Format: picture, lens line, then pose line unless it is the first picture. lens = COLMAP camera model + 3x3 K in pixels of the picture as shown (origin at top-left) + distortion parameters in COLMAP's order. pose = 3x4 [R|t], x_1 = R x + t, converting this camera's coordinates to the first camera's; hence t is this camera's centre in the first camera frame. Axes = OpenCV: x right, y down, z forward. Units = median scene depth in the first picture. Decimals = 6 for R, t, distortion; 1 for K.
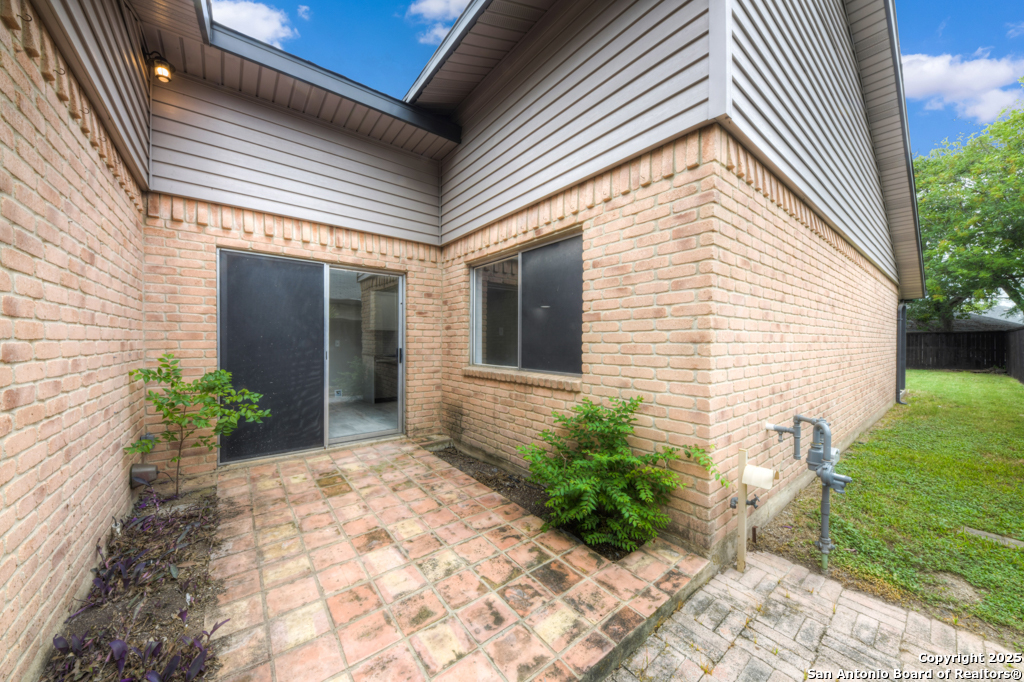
lens RADIAL K [[353.6, 0, 507.1], [0, 353.6, 342.2], [0, 0, 1]] dist [0.012613, -0.007996]
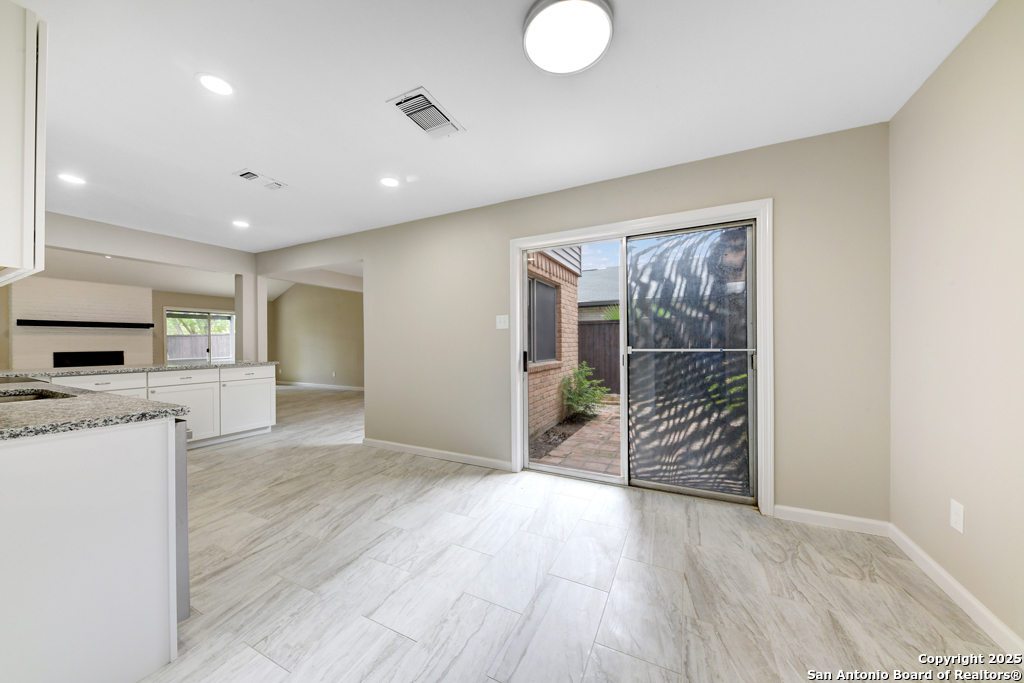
lens RADIAL K [[353.6, 0, 507.1], [0, 353.6, 342.7], [0, 0, 1]] dist [0.012613, -0.007996]
pose [[-0.424495, 0.000137, 0.905430, -1.341617], [0.007266, 0.999968, 0.003255, -0.006455], [-0.905401, 0.007961, -0.424482, 1.904080]]
